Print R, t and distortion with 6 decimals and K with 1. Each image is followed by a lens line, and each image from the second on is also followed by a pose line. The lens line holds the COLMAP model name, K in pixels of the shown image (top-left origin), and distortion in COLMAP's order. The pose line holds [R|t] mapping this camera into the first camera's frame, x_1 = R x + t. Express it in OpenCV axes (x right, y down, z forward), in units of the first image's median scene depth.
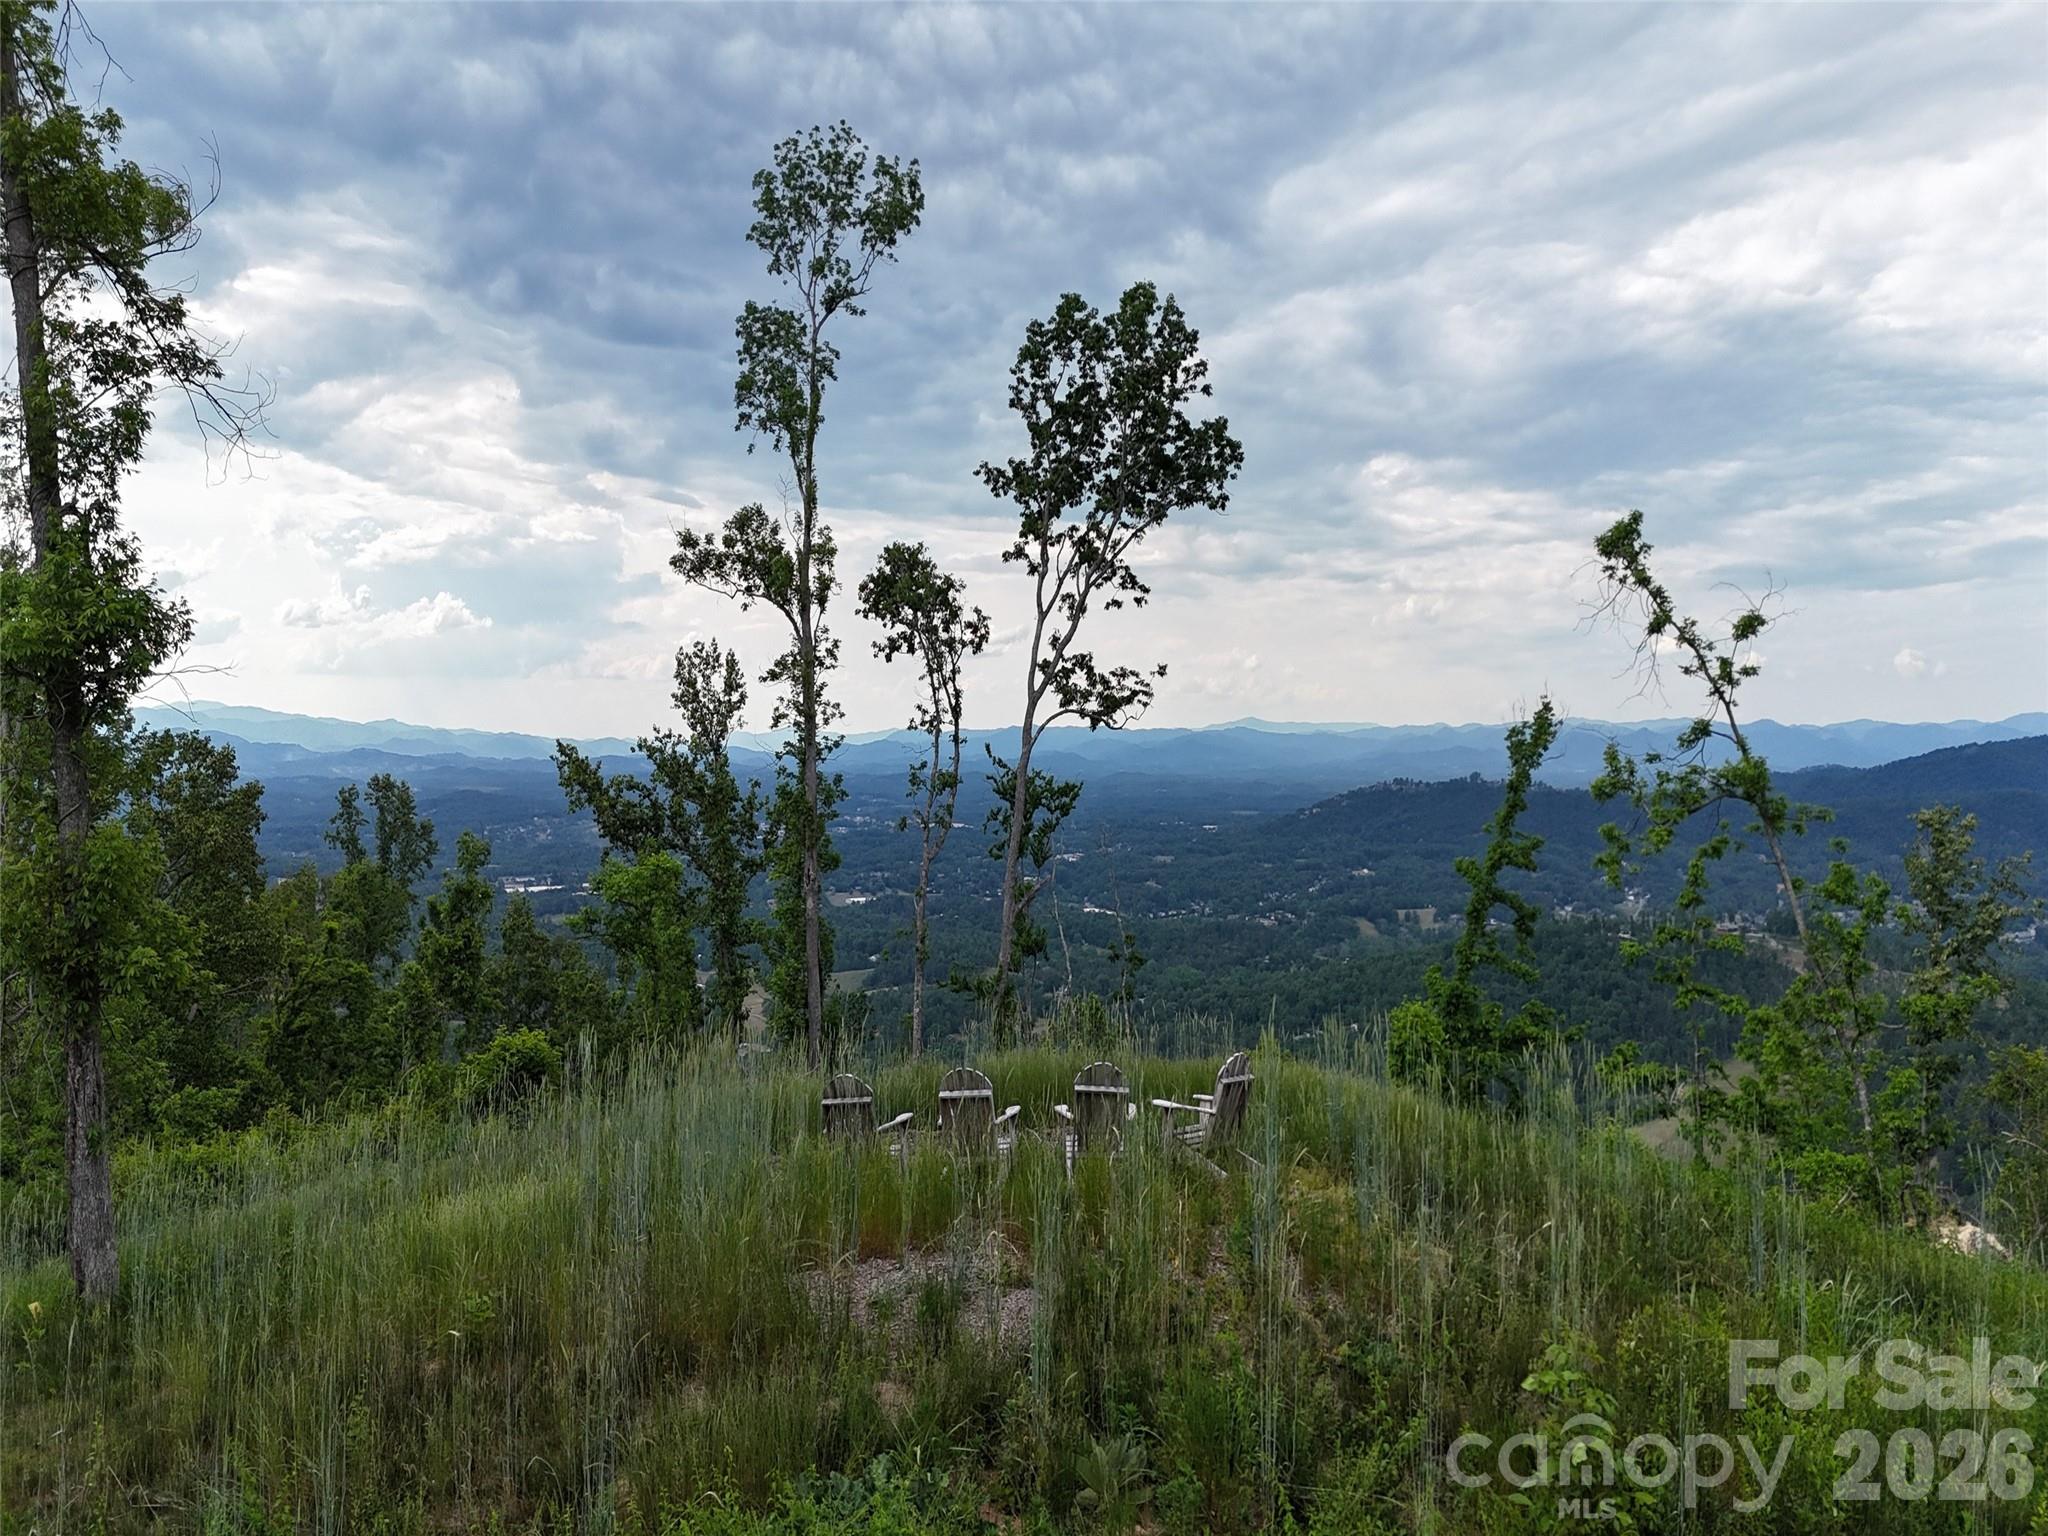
lens RADIAL K [[1546.2, 0, 1033.3], [0, 1546.2, 775.5], [0, 0, 1]] dist [0.079023, -0.038873]
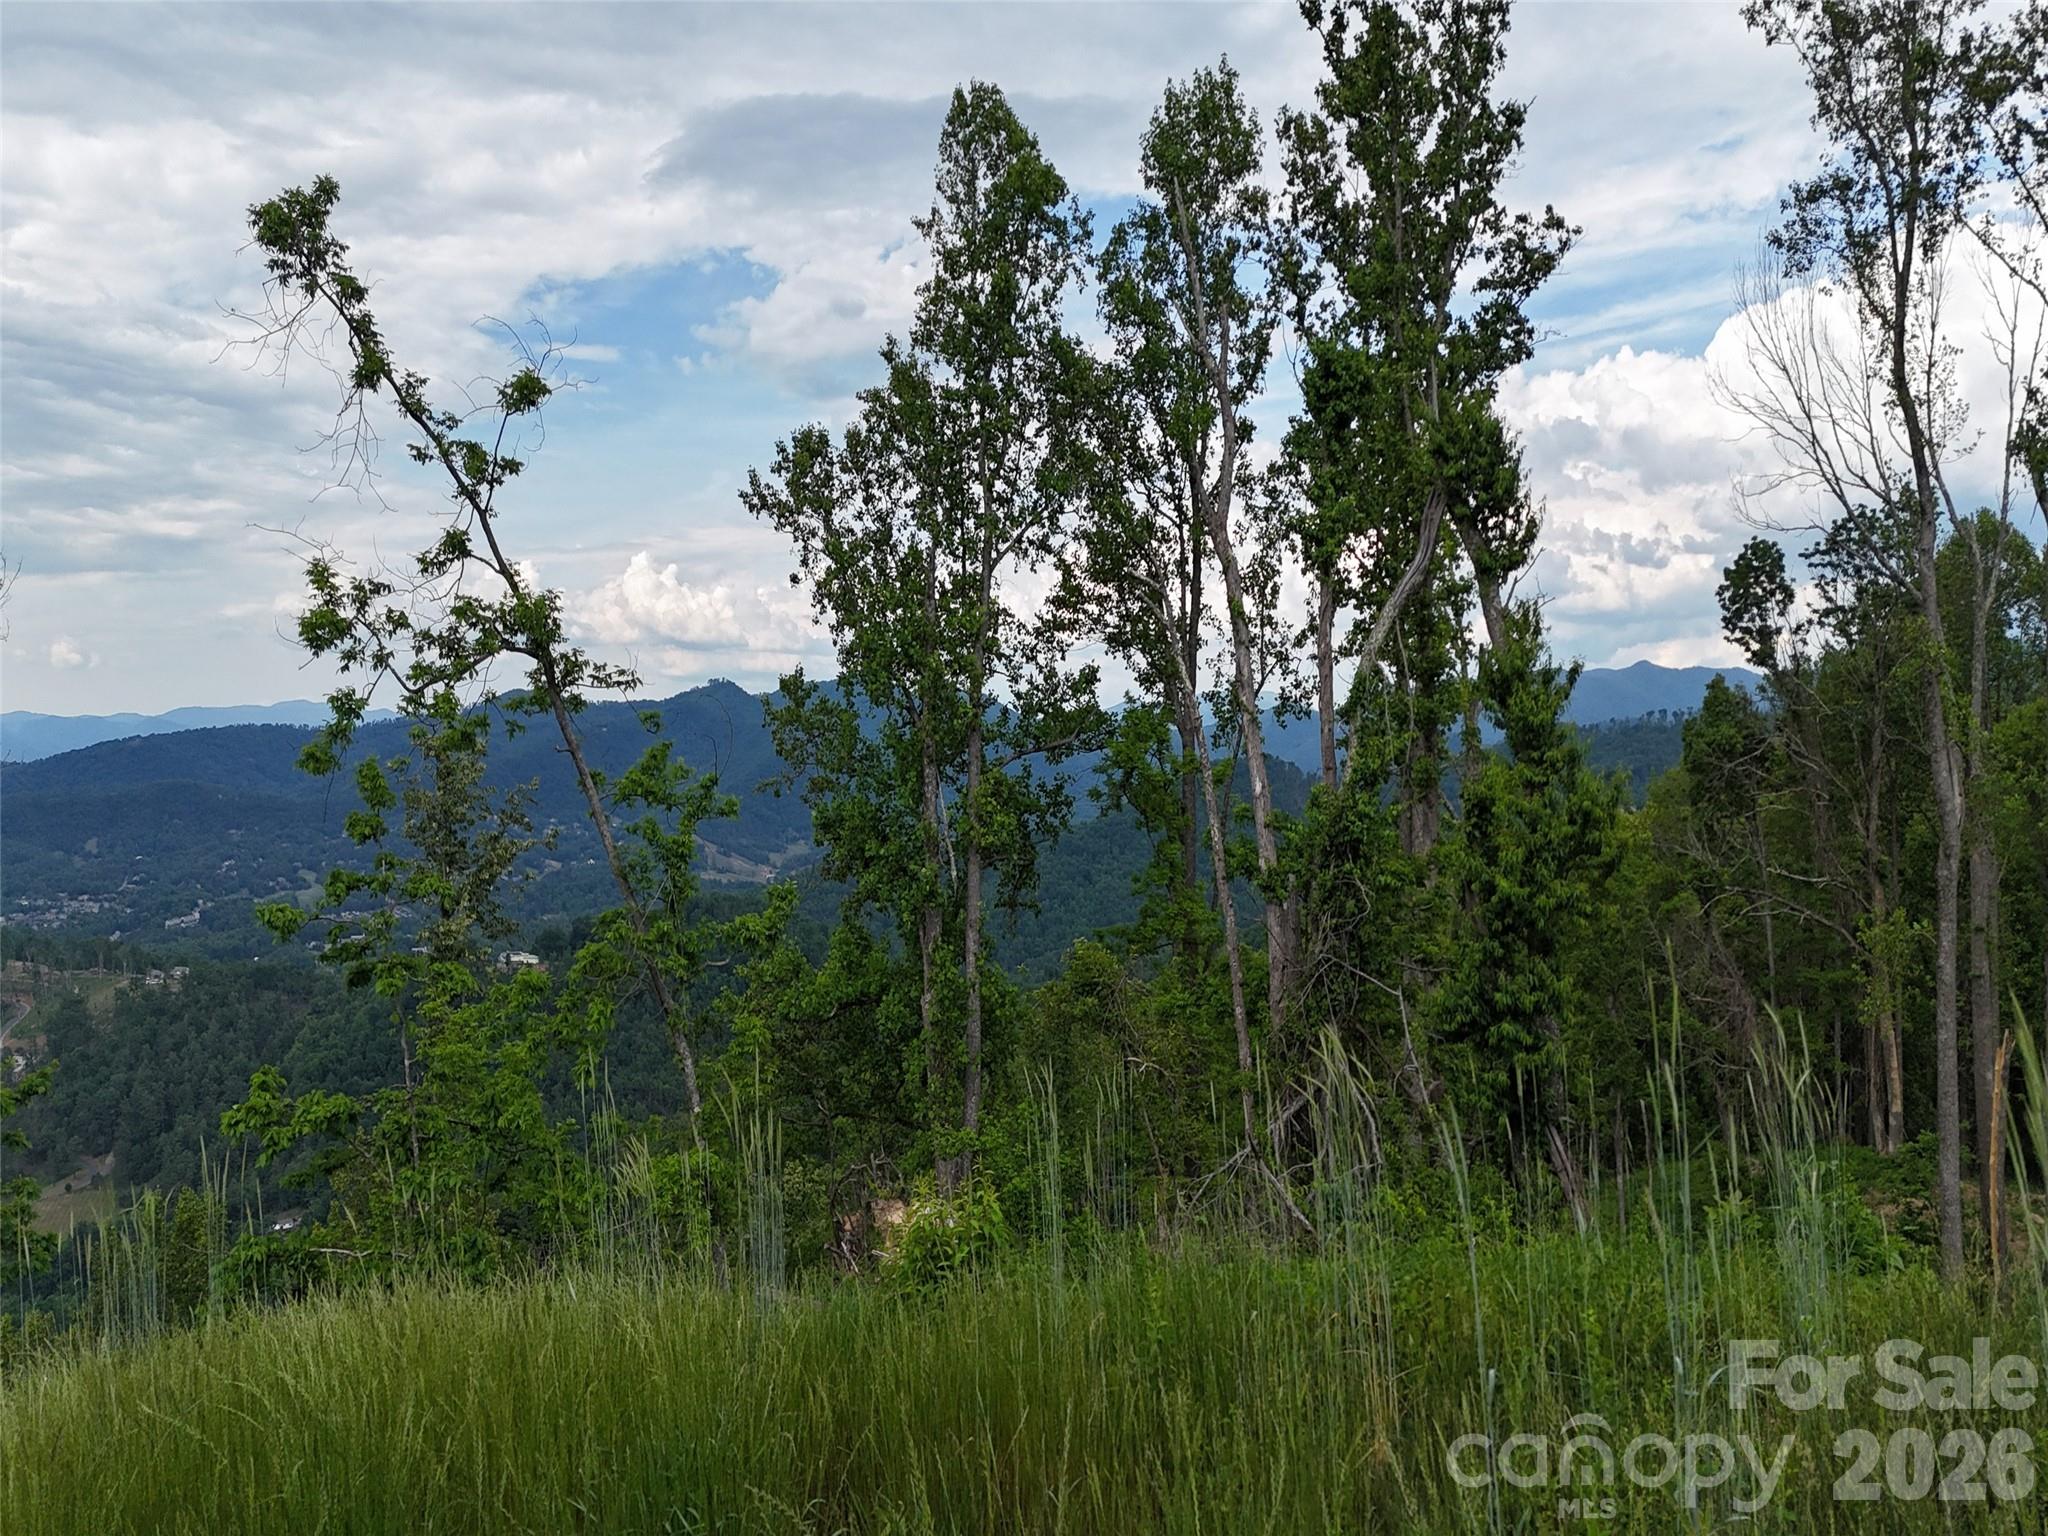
lens RADIAL K [[1546.2, 0, 1044.1], [0, 1546.2, 802.0], [0, 0, 1]] dist [0.079023, -0.038873]
pose [[0.488906, -0.041675, 0.871340, -0.014724], [0.022807, 0.999127, 0.034990, 0.039618], [-0.872038, 0.002766, 0.489430, 0.318740]]
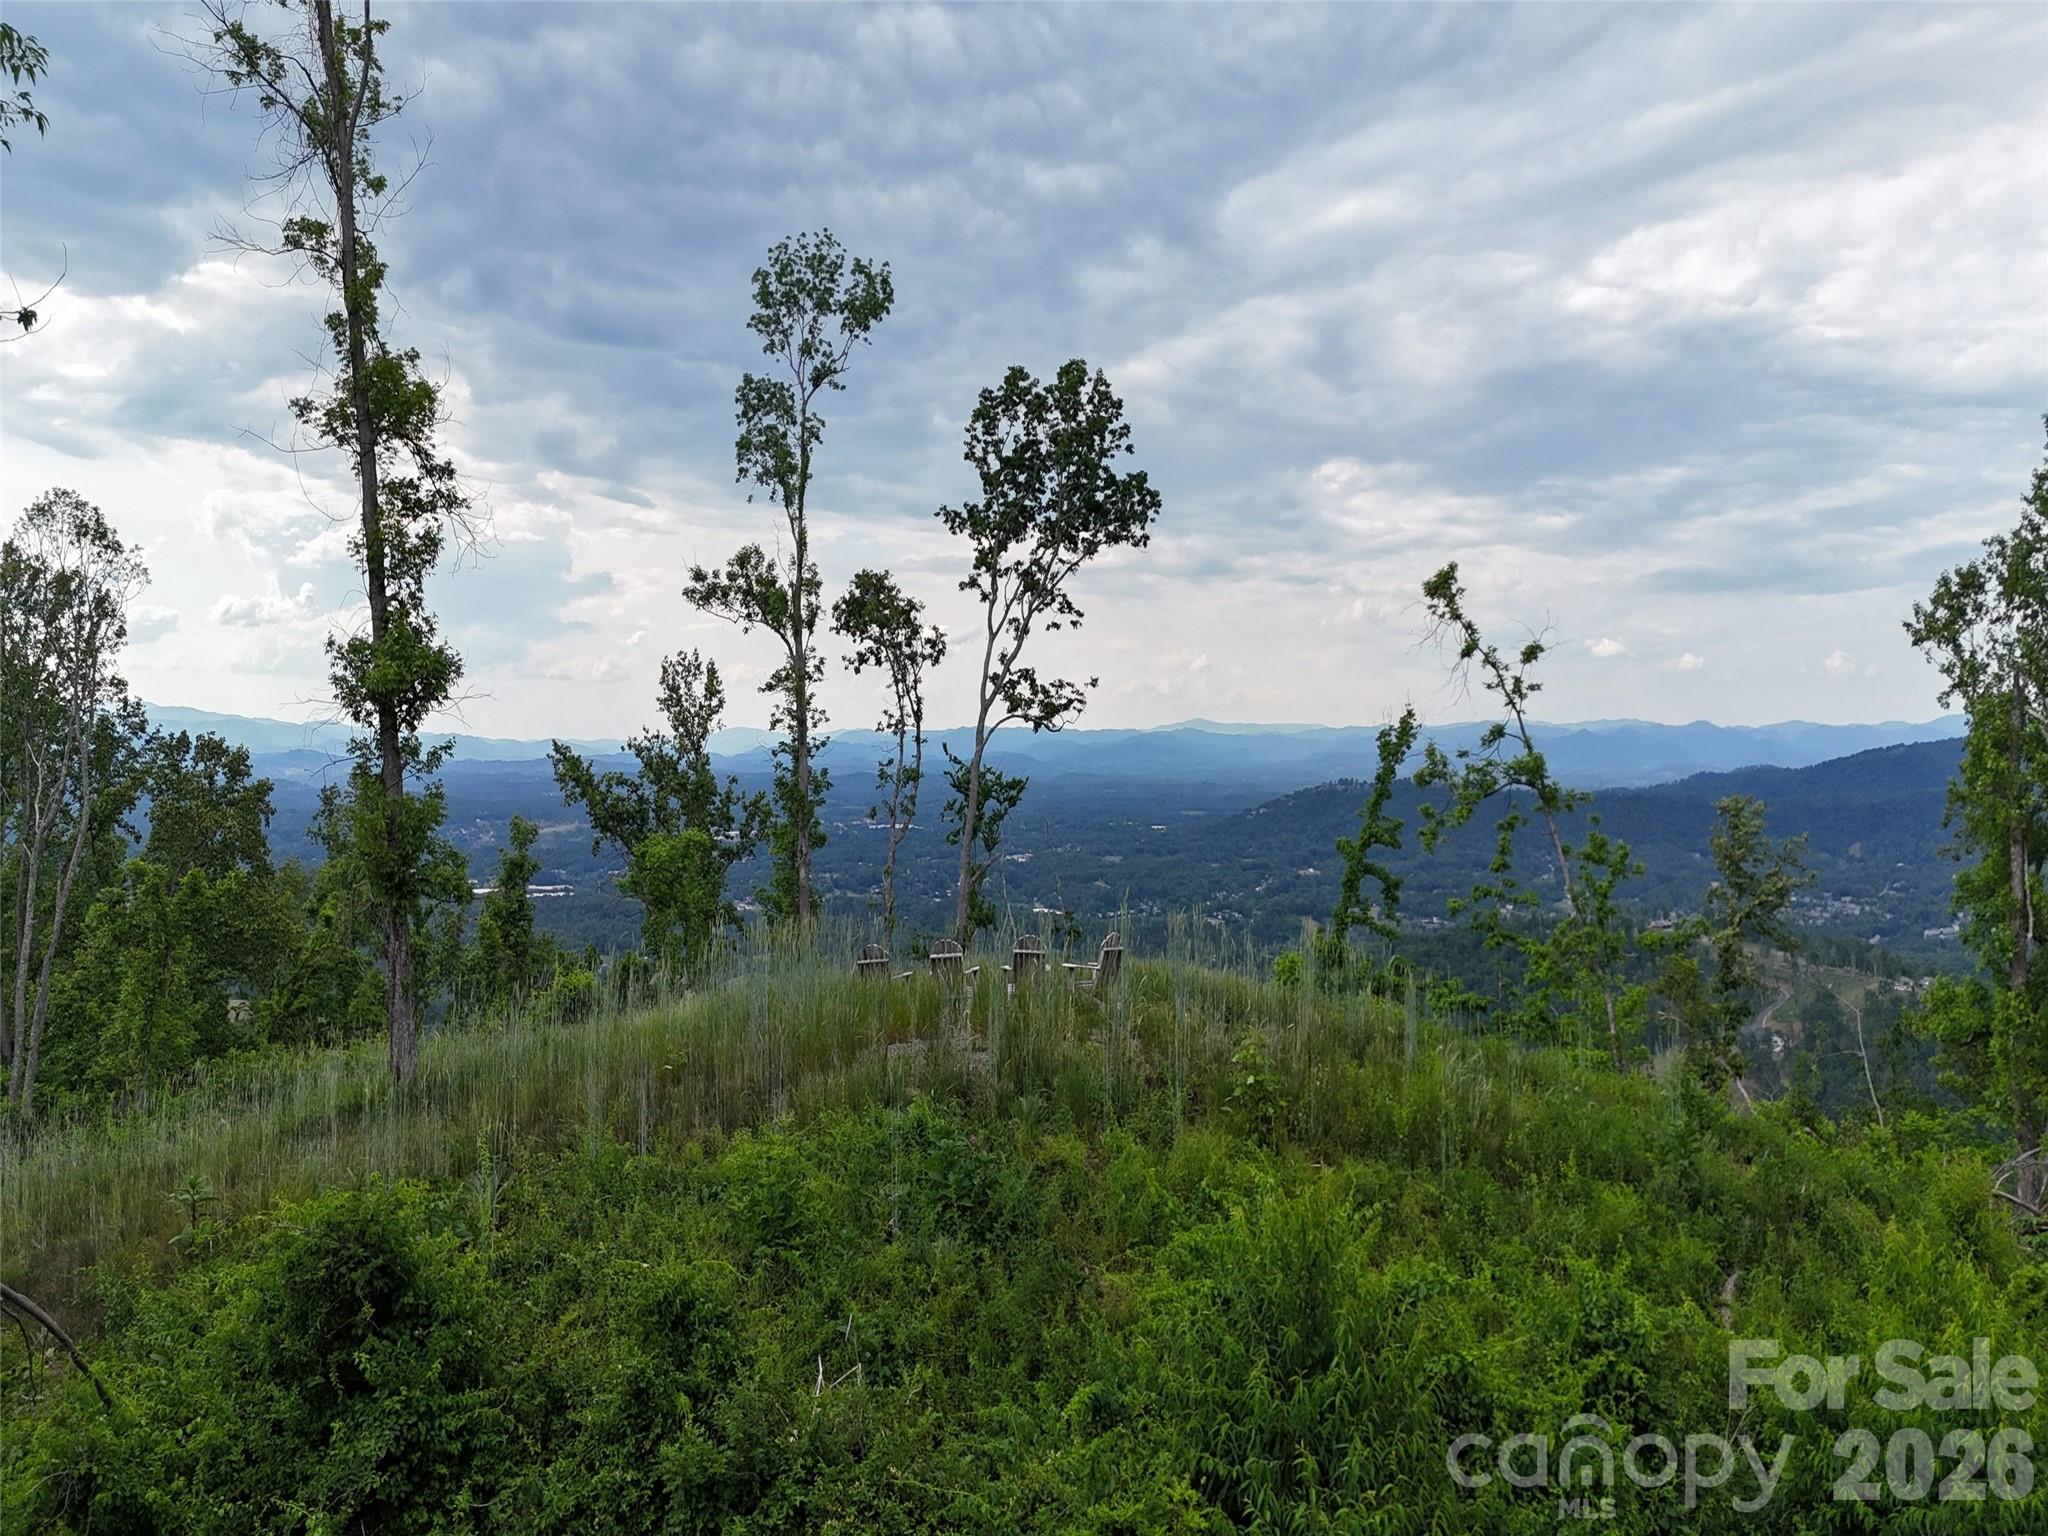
lens RADIAL K [[1546.2, 0, 1042.4], [0, 1546.2, 778.0], [0, 0, 1]] dist [0.079023, -0.038873]
pose [[0.999258, -0.001021, 0.038504, -0.001580], [0.000982, 0.999999, 0.001012, 0.004740], [-0.038505, -0.000974, 0.999258, -0.188125]]
